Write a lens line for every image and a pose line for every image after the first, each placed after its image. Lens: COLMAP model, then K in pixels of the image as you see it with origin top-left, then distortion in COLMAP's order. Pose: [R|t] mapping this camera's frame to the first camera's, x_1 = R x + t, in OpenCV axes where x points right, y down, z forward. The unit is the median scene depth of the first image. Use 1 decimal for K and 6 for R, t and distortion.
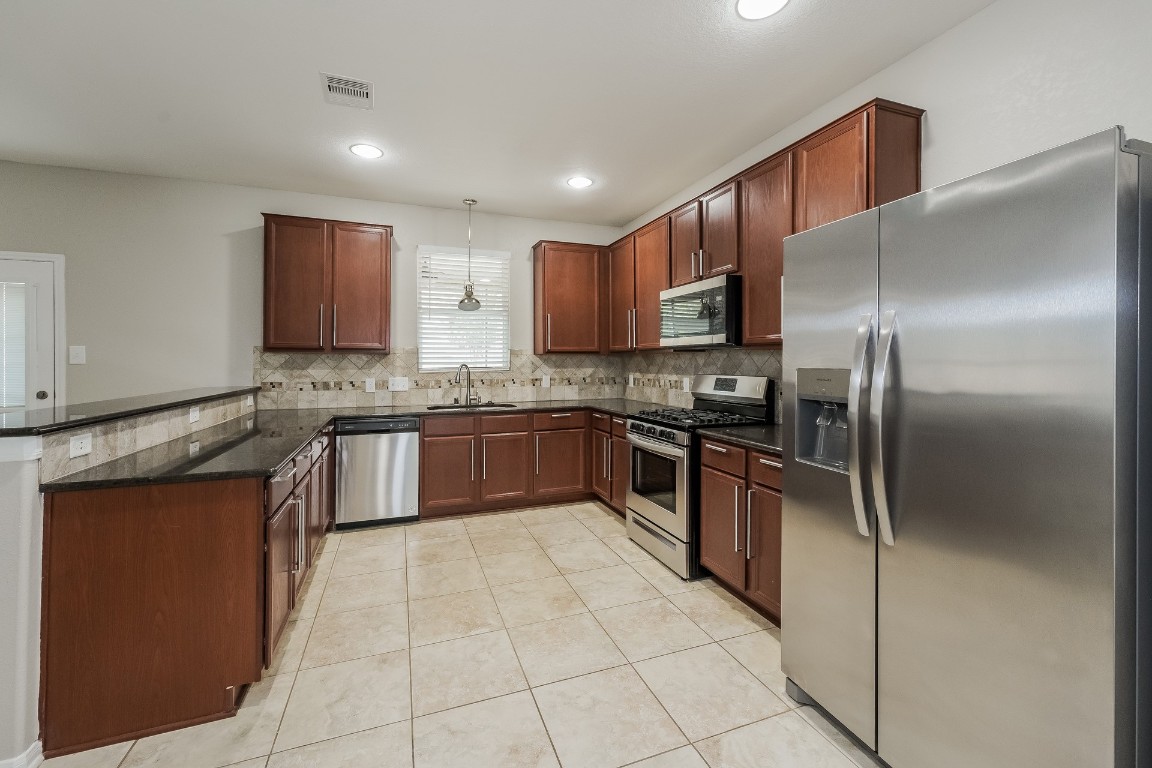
lens RADIAL K [[472.4, 0, 574.3], [0, 472.4, 363.2], [0, 0, 1]] dist [-0.000128, 0.001851]
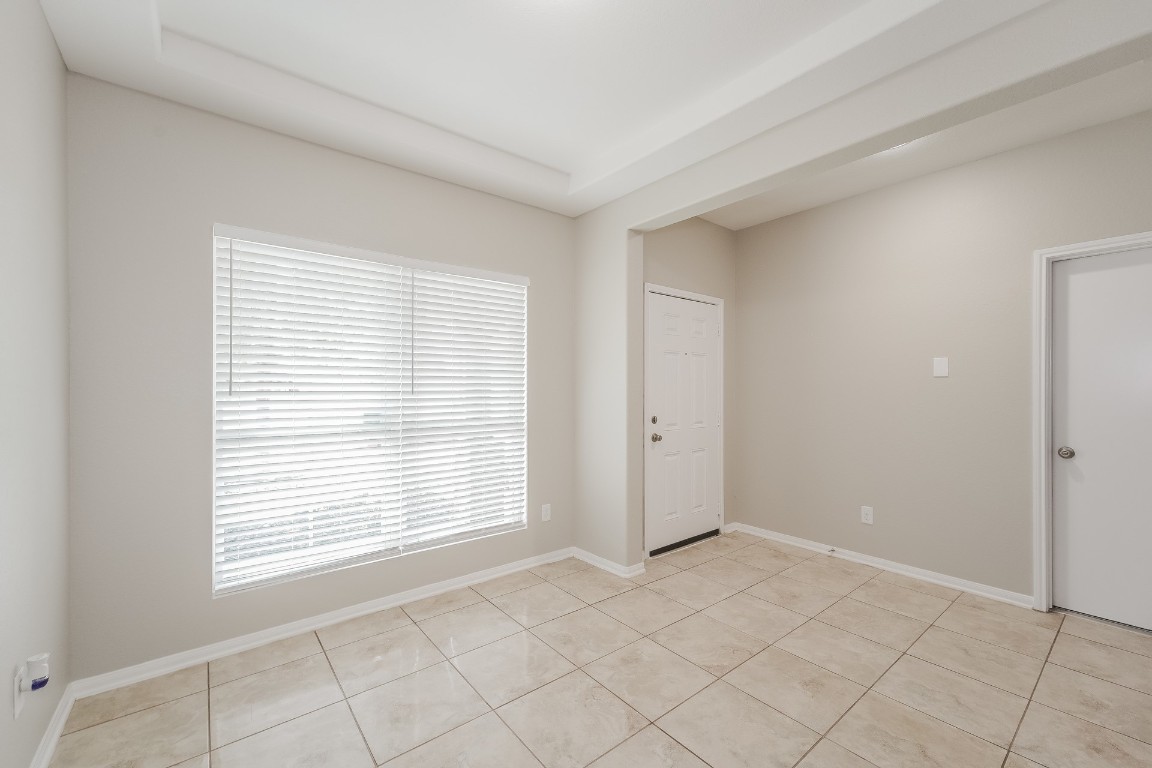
lens RADIAL K [[472.4, 0, 578.7], [0, 472.4, 386.4], [0, 0, 1]] dist [-0.000128, 0.001851]
pose [[-0.948834, 0.001438, -0.315771, 0.310388], [0.001210, 0.999999, 0.000918, 0.007253], [0.315772, 0.000489, -0.948835, 0.814840]]
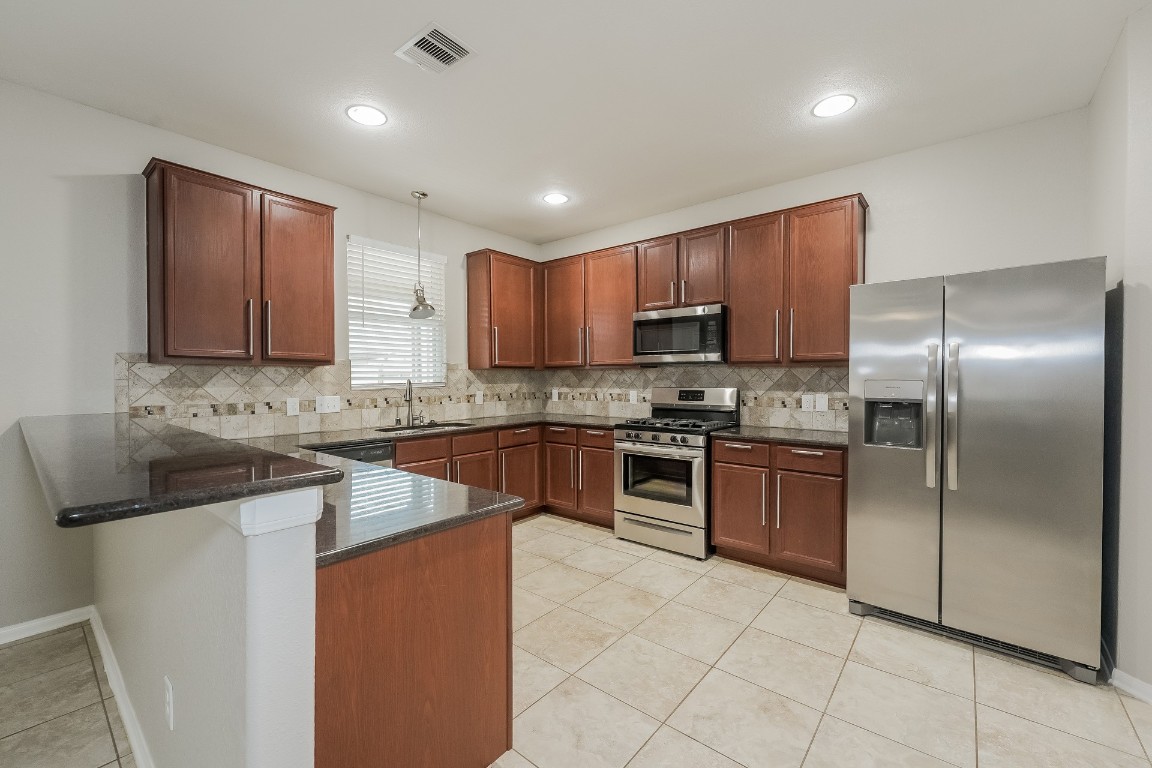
lens RADIAL K [[472.4, 0, 578.6], [0, 472.4, 384.5], [0, 0, 1]] dist [-0.000128, 0.001851]
pose [[0.864975, -0.007741, 0.501755, -0.435122], [0.002775, 0.999939, 0.010645, 0.003131], [-0.501807, -0.007815, 0.864945, 0.091958]]
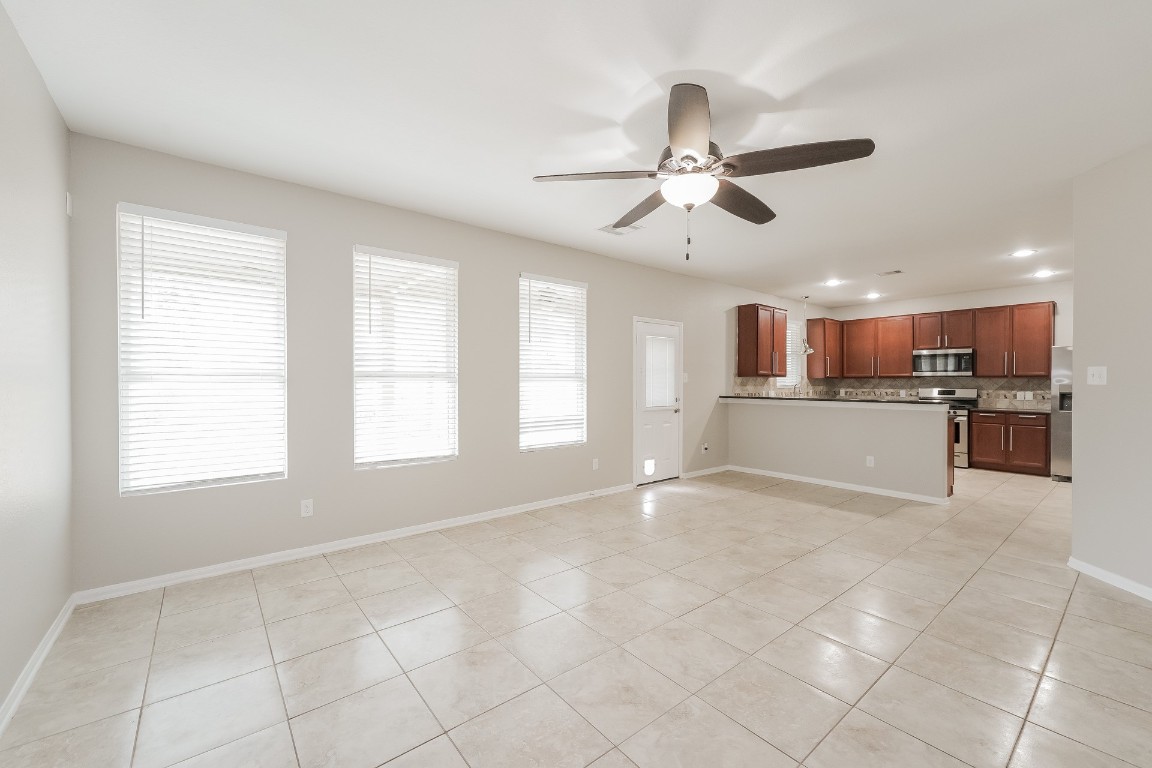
lens RADIAL K [[472.4, 0, 577.0], [0, 472.4, 382.5], [0, 0, 1]] dist [-0.000128, 0.001851]
pose [[0.941882, 0.003907, 0.335922, -1.821988], [-0.003040, 0.999991, -0.003105, 0.006691], [-0.335931, 0.001903, 0.941885, -0.492915]]
